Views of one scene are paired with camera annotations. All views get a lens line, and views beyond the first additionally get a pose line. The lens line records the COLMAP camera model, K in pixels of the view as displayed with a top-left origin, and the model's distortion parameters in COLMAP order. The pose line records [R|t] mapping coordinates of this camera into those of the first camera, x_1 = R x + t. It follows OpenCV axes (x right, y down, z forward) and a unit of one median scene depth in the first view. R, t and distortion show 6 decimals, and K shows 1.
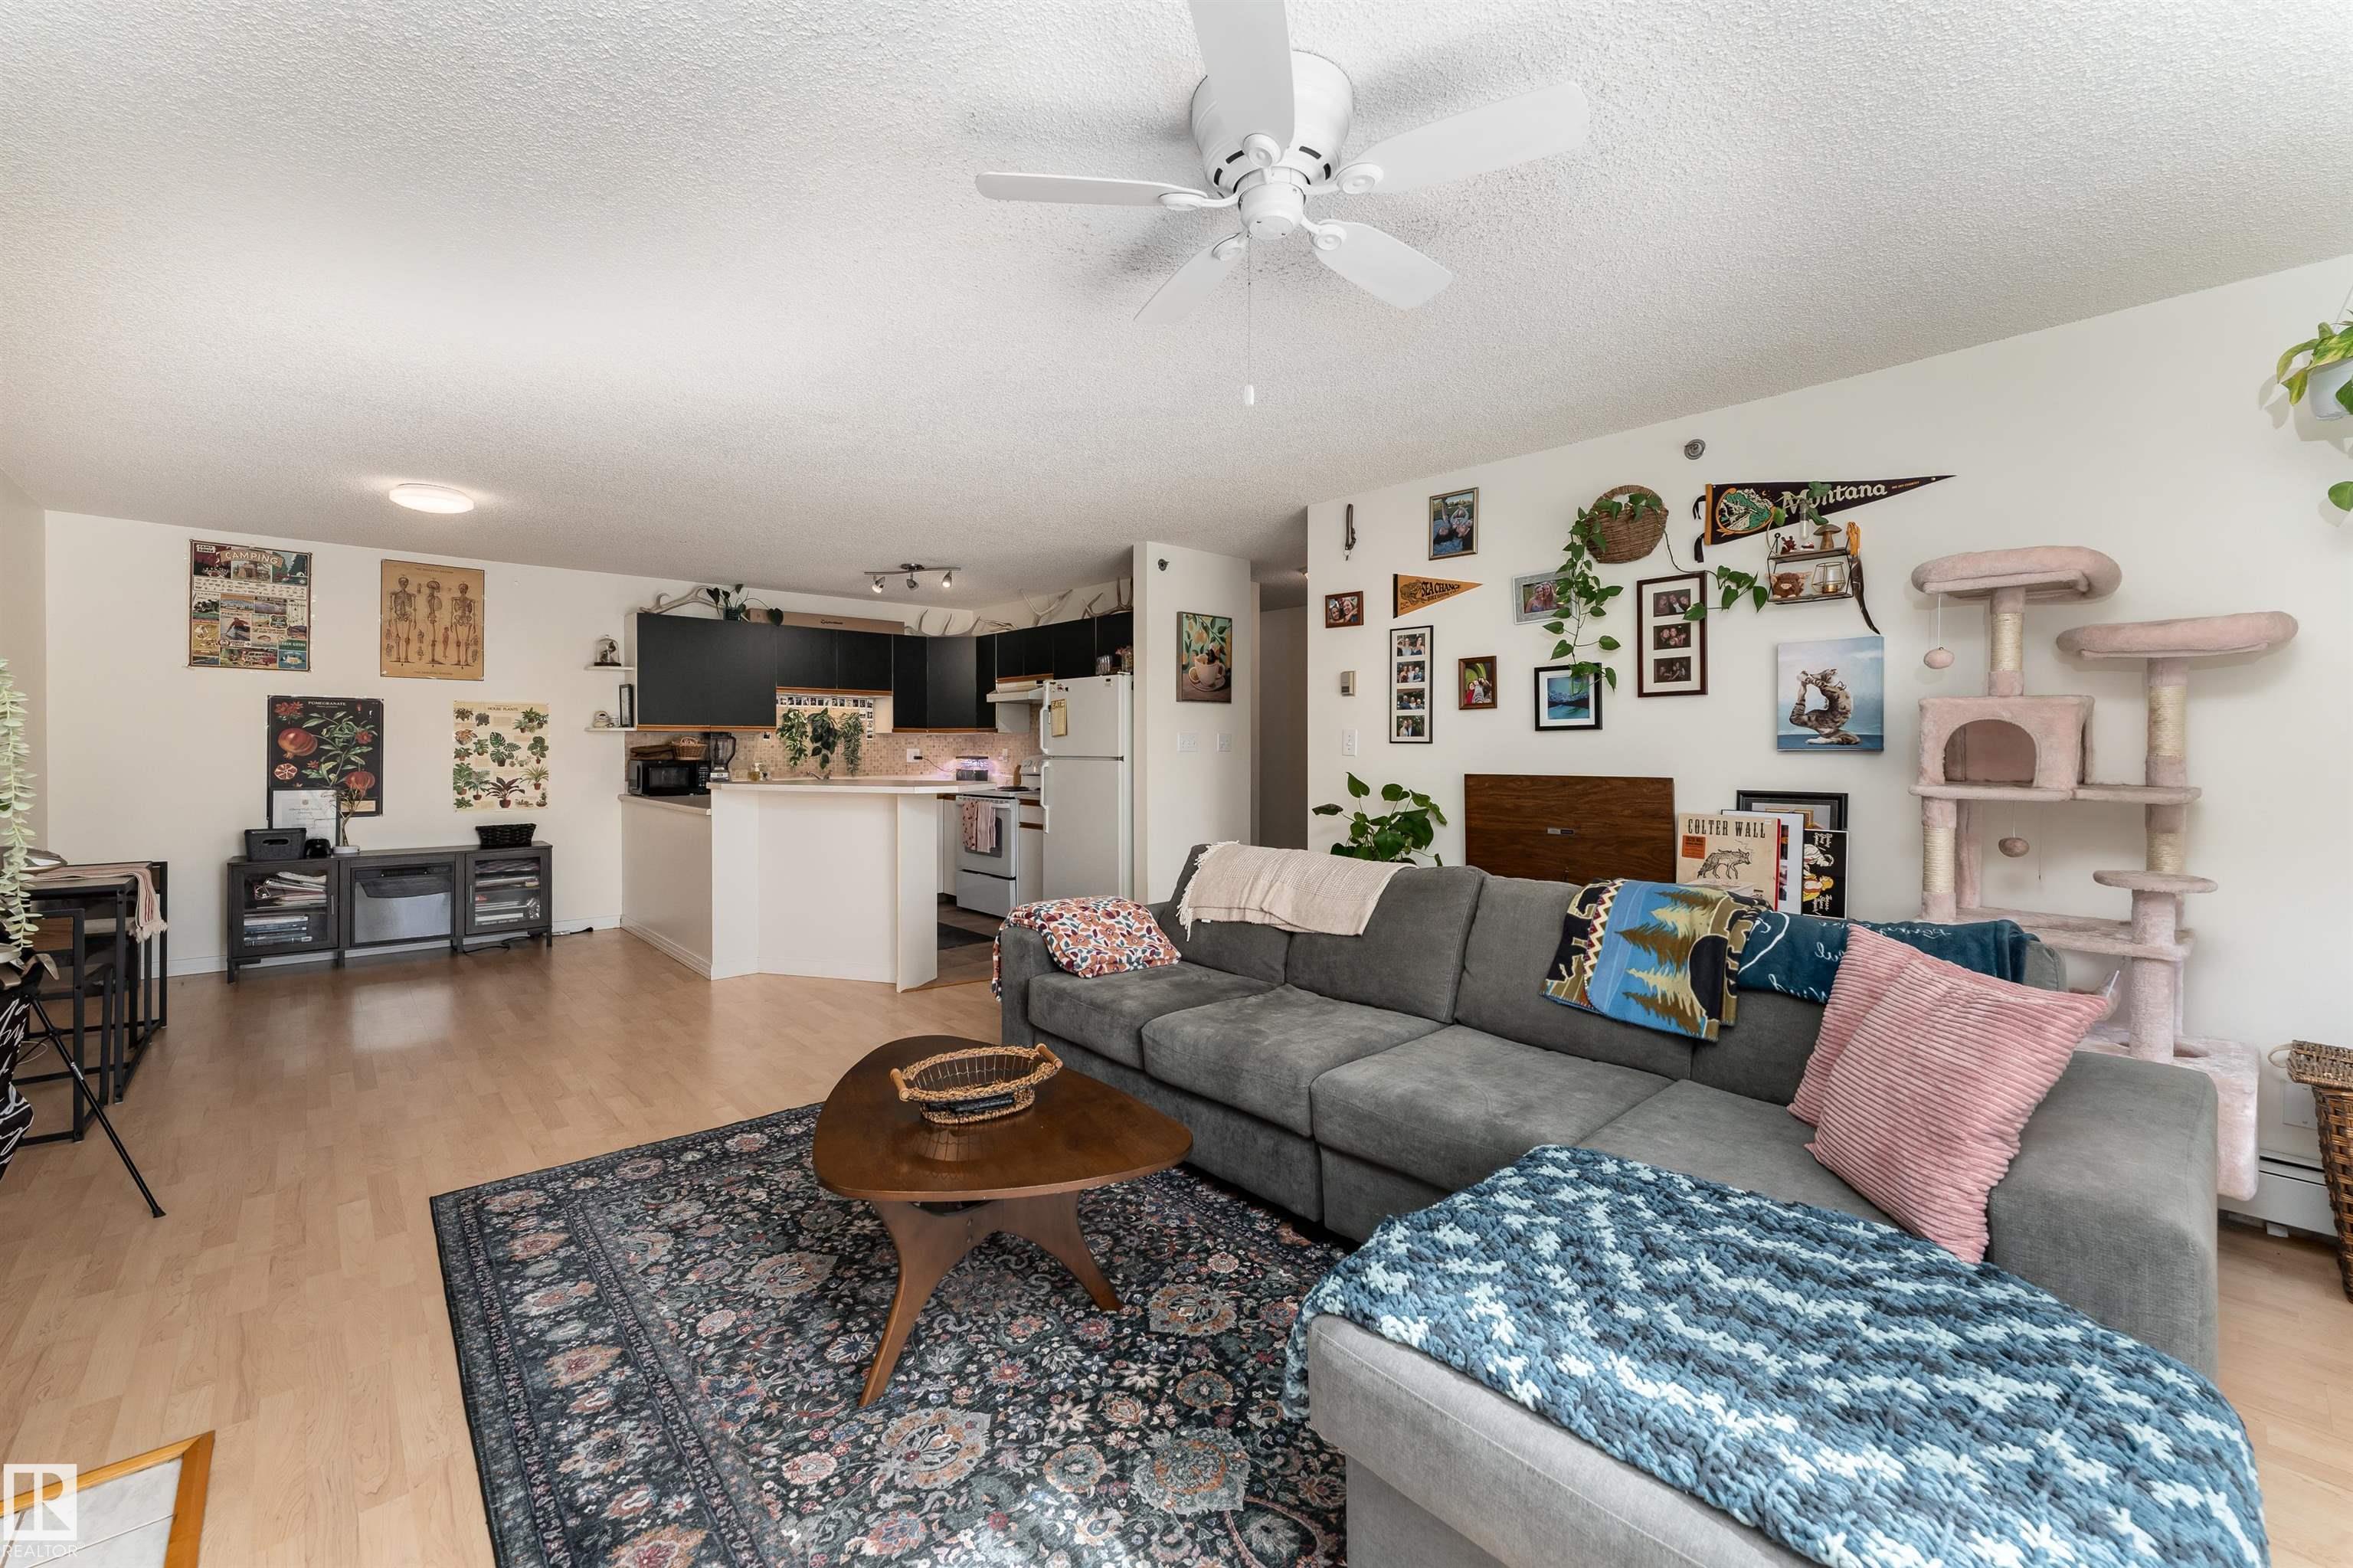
lens RADIAL K [[944.1, 0, 1165.6], [0, 944.1, 750.1], [0, 0, 1]] dist [-0.001940, 0.001462]
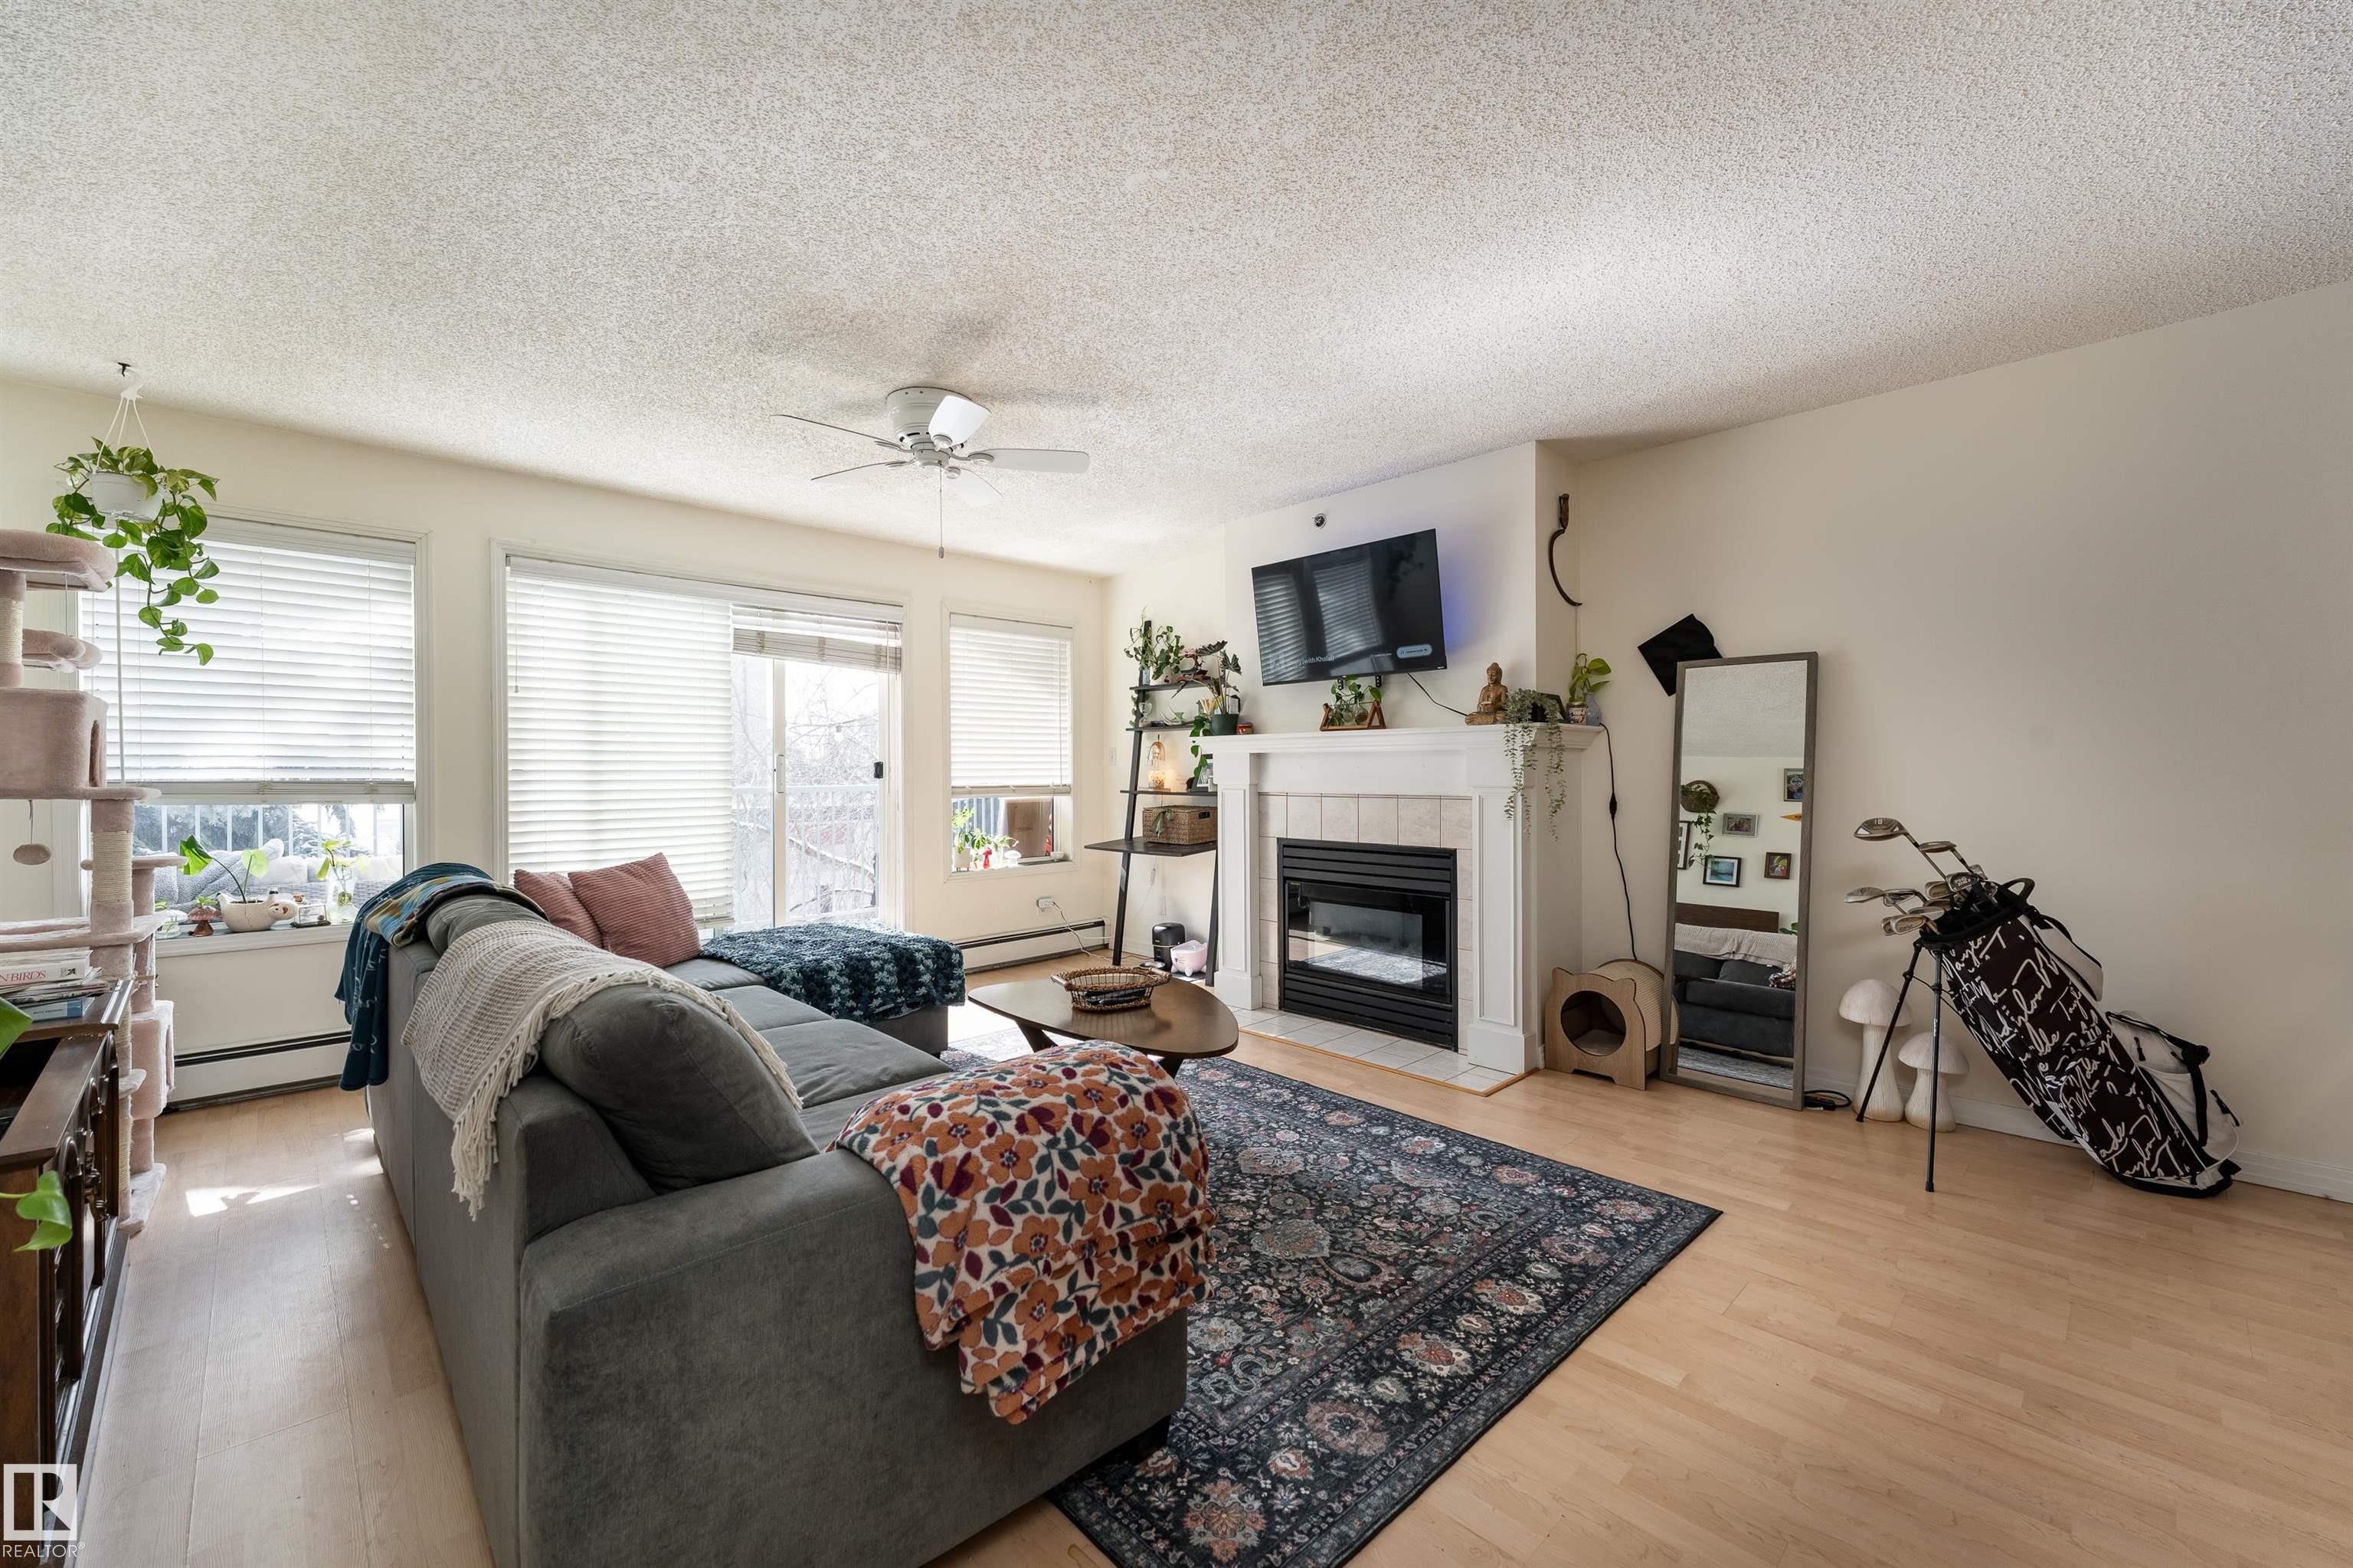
lens RADIAL K [[944.1, 0, 1167.3], [0, 944.1, 782.0], [0, 0, 1]] dist [-0.001940, 0.001462]
pose [[-0.999606, 0.007563, -0.027048, -0.153287], [0.007209, 0.999887, 0.013158, 0.020151], [0.027144, 0.012958, -0.999548, 1.488263]]
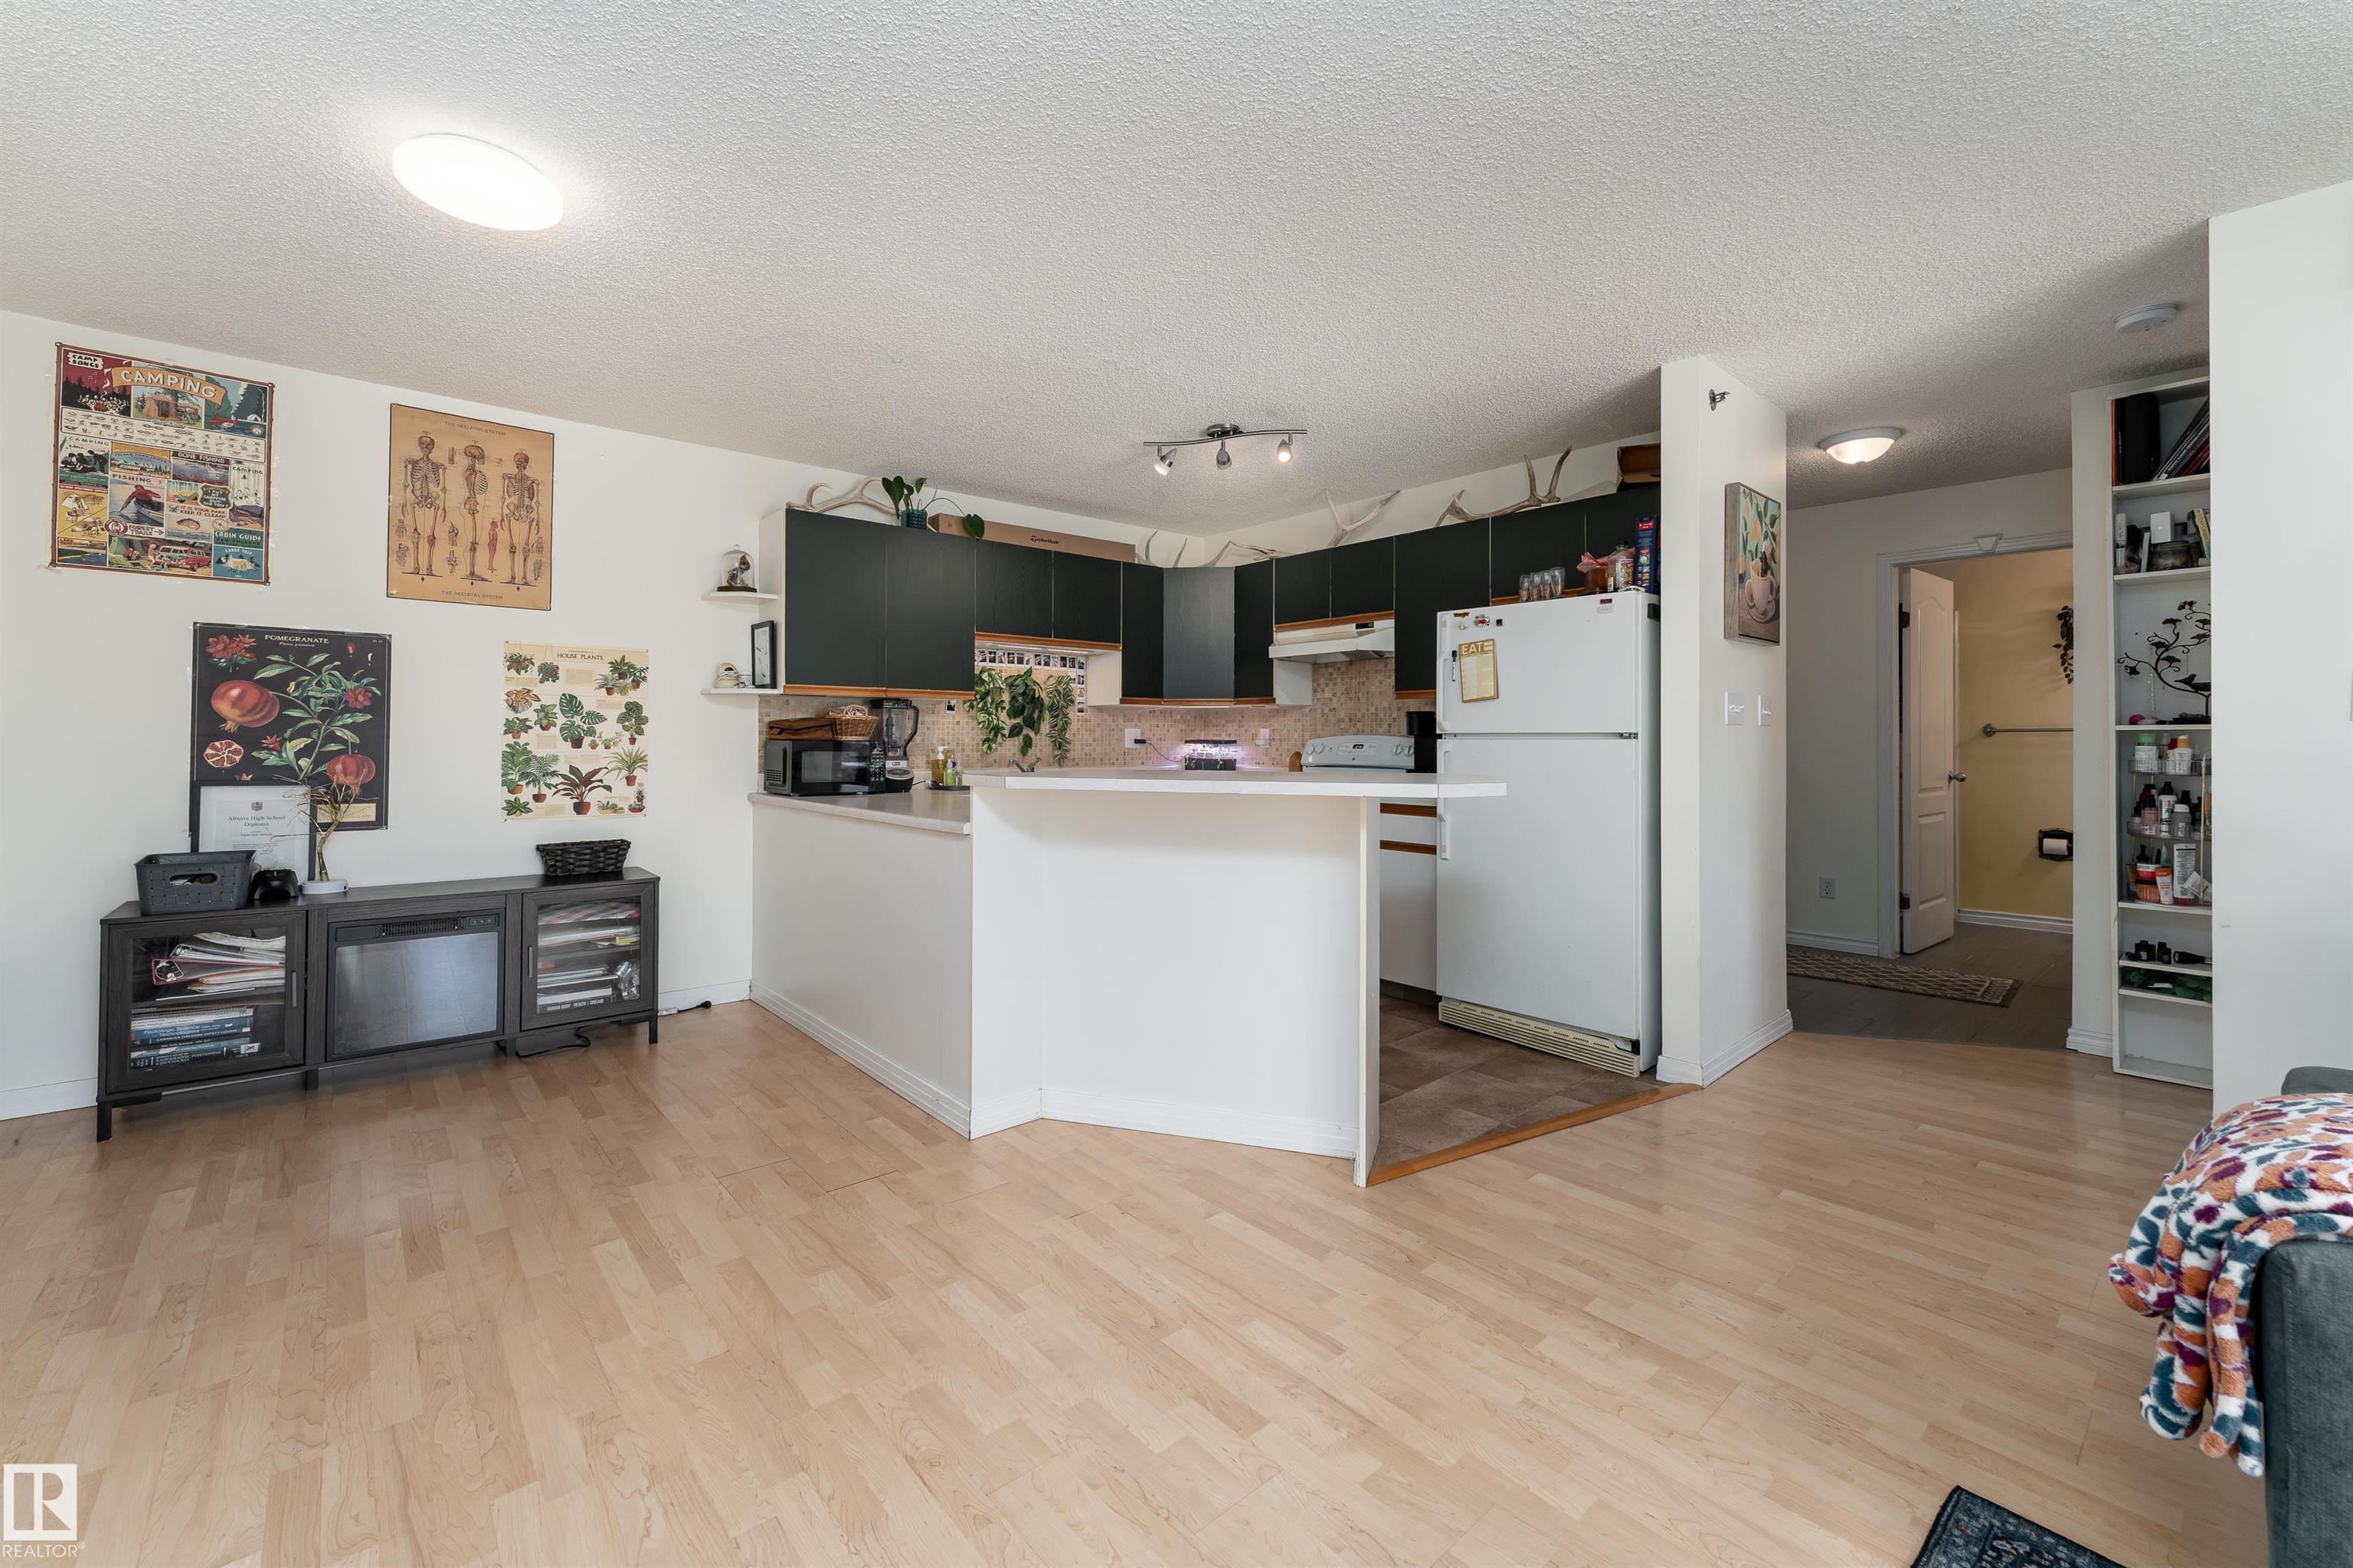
lens RADIAL K [[944.1, 0, 1160.0], [0, 944.1, 736.0], [0, 0, 1]] dist [-0.001940, 0.001462]
pose [[0.999614, 0.001995, -0.027715, -0.536565], [-0.002303, 0.999936, -0.011102, 0.027522], [0.027691, 0.011161, 0.999554, 0.687903]]
